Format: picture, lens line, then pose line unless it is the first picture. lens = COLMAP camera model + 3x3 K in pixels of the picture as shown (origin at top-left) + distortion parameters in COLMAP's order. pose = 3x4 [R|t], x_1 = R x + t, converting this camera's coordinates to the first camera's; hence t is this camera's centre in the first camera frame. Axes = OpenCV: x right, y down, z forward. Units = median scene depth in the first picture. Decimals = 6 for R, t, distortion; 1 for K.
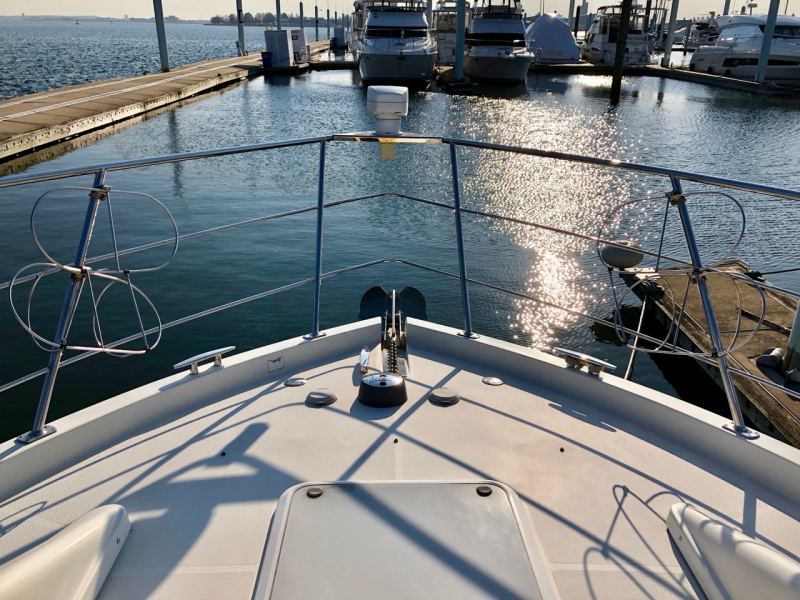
lens RADIAL K [[646.5, 0, 400.0], [0, 646.5, 300.0], [0, 0, 1]] dist [0.000348, -0.006339]
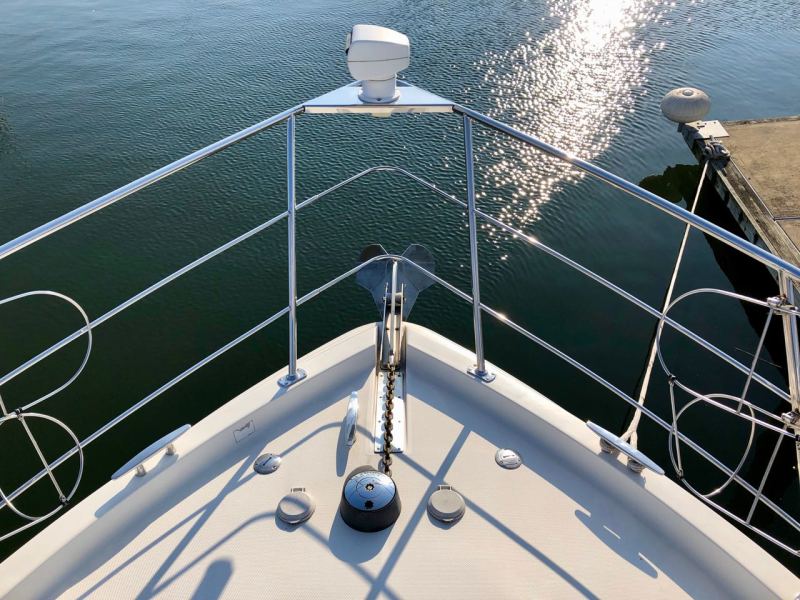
lens RADIAL K [[646.5, 0, 400.0], [0, 646.5, 300.0], [0, 0, 1]] dist [0.000348, -0.006339]
pose [[0.998712, -0.011270, -0.049465, 0.021073], [0.028796, 0.928654, 0.369828, -0.153555], [0.041768, -0.370776, 0.927782, 0.133038]]
